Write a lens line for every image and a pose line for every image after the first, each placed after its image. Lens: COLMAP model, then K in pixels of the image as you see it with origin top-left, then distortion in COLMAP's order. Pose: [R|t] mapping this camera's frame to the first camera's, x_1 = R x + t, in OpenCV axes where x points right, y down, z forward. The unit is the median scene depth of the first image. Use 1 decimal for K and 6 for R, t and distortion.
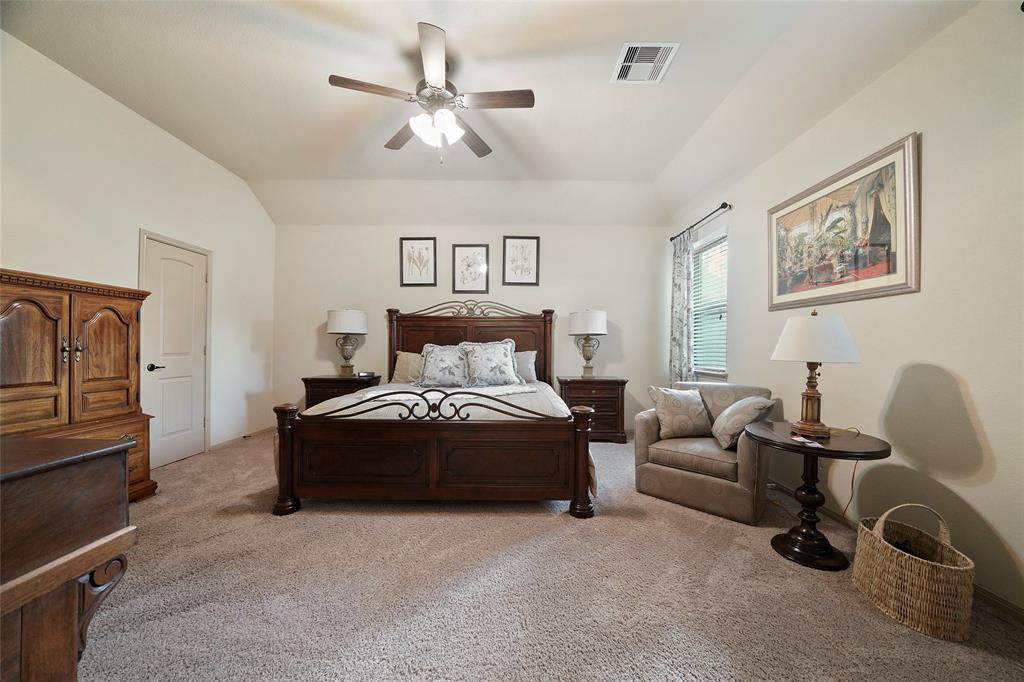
lens RADIAL K [[355.5, 0, 514.5], [0, 355.5, 345.8], [0, 0, 1]] dist [-0.019550, 0.001389]
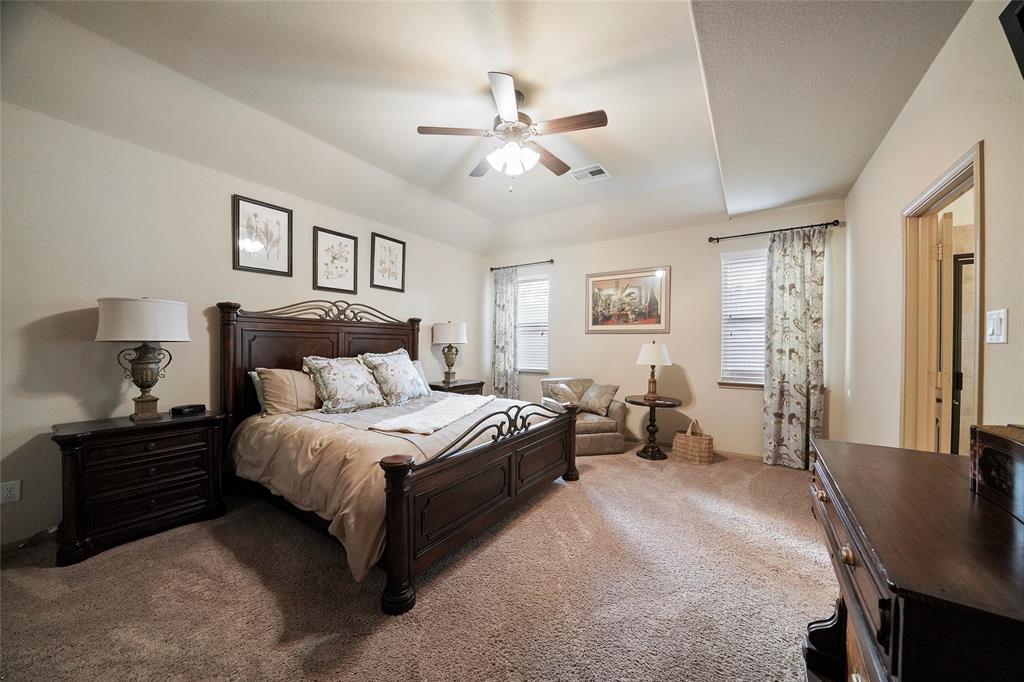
lens RADIAL K [[355.5, 0, 509.8], [0, 355.5, 343.7], [0, 0, 1]] dist [-0.019550, 0.001389]
pose [[0.561410, -0.000035, 0.827538, -1.029399], [-0.005903, 0.999974, 0.004047, -0.062046], [-0.827517, -0.007157, 0.561395, 0.380394]]
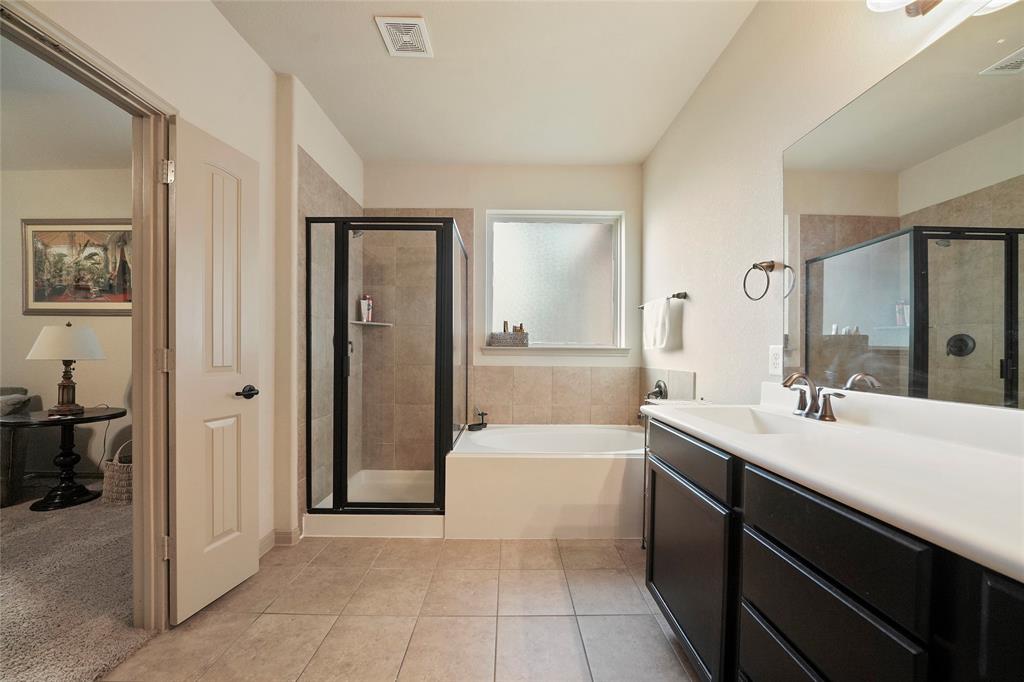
lens RADIAL K [[355.5, 0, 510.2], [0, 355.5, 354.5], [0, 0, 1]] dist [-0.019550, 0.001389]
pose [[-0.012656, -0.012585, 0.999841, -0.371937], [-0.006163, 0.999903, 0.012508, -0.001833], [-0.999901, -0.006003, -0.012733, -0.509509]]
